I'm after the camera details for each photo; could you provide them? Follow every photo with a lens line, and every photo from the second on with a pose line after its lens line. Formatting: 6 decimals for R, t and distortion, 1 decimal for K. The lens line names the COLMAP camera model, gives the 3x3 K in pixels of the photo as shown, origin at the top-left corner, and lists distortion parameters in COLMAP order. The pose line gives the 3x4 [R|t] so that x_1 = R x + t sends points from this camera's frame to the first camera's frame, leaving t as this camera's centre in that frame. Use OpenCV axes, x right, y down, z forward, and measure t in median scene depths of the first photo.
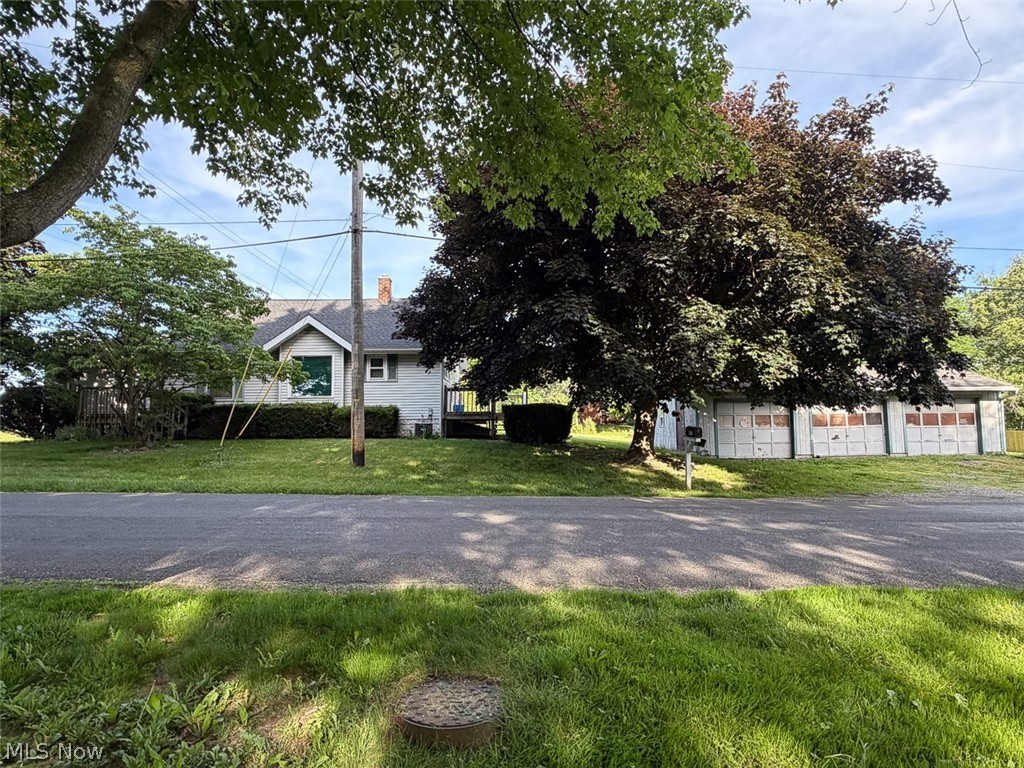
lens RADIAL K [[598.1, 0, 511.6], [0, 598.1, 384.5], [0, 0, 1]] dist [-0.000062, 0.000023]
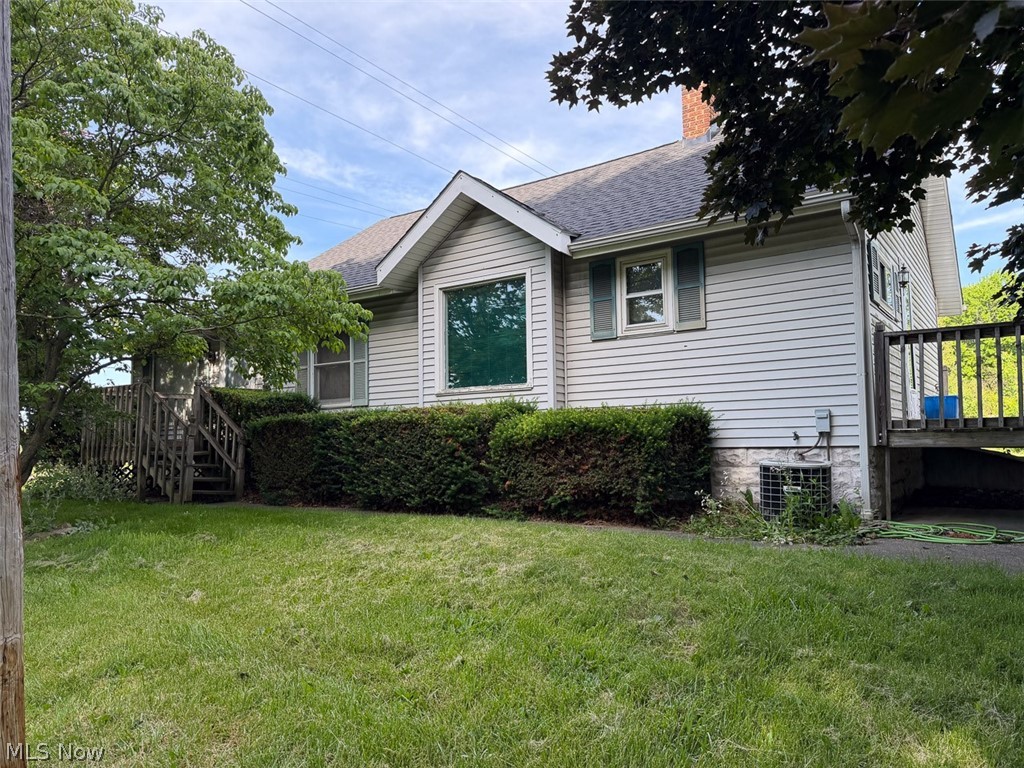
lens RADIAL K [[715.0, 0, 508.8], [0, 715.0, 382.2], [0, 0, 1]] dist [0.012235, 0.001607]
pose [[0.836076, -0.052708, -0.546076, -0.073122], [0.062784, 0.998027, -0.000205, 0.017540], [0.545010, -0.034113, 0.837735, 0.627270]]
